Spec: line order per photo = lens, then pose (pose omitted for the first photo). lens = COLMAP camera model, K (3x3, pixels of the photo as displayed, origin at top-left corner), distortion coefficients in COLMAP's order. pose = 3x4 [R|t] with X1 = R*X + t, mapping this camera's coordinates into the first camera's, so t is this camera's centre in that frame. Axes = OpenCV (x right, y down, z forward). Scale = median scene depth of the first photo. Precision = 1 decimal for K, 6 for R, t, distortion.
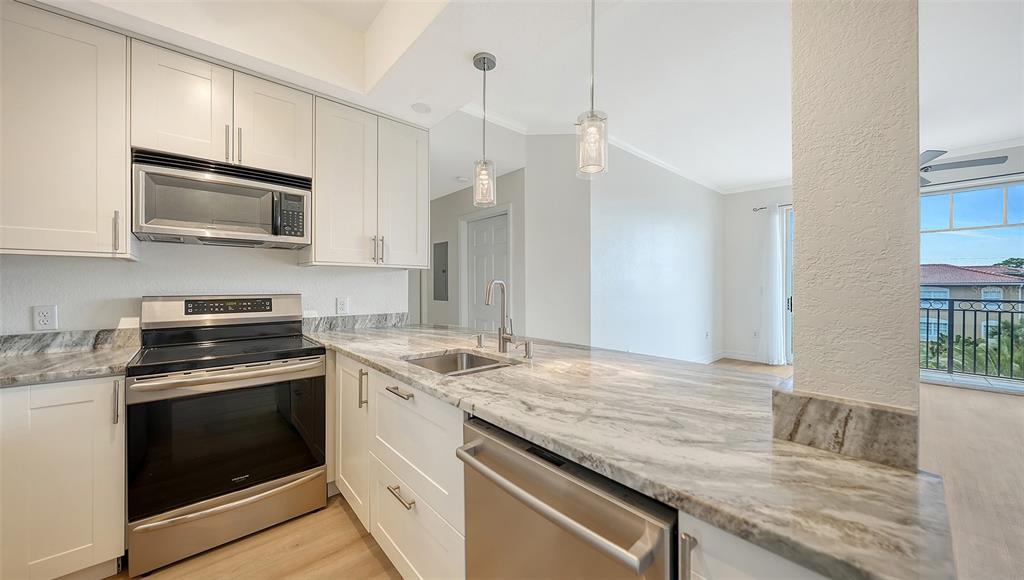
lens RADIAL K [[359.7, 0, 513.4], [0, 359.7, 280.0], [0, 0, 1]] dist [-0.003775, -0.000219]
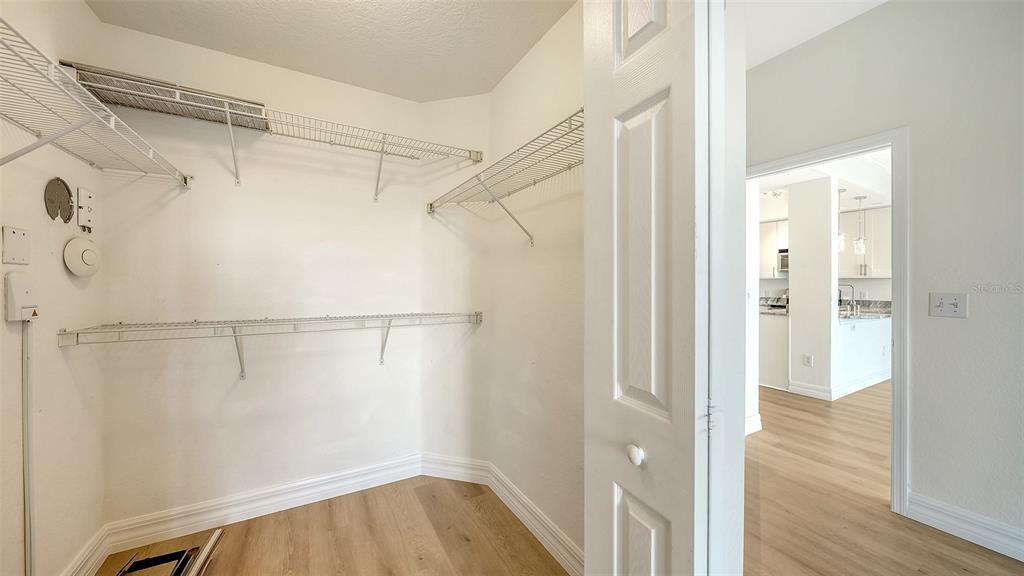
lens RADIAL K [[360.7, 0, 514.7], [0, 360.7, 284.5], [0, 0, 1]] dist [-0.001976, -0.000169]
pose [[-0.199717, 0.001961, -0.979852, 2.934487], [0.009511, 0.999955, 0.000062, -0.021108], [0.979807, -0.009307, -0.199727, -0.890723]]
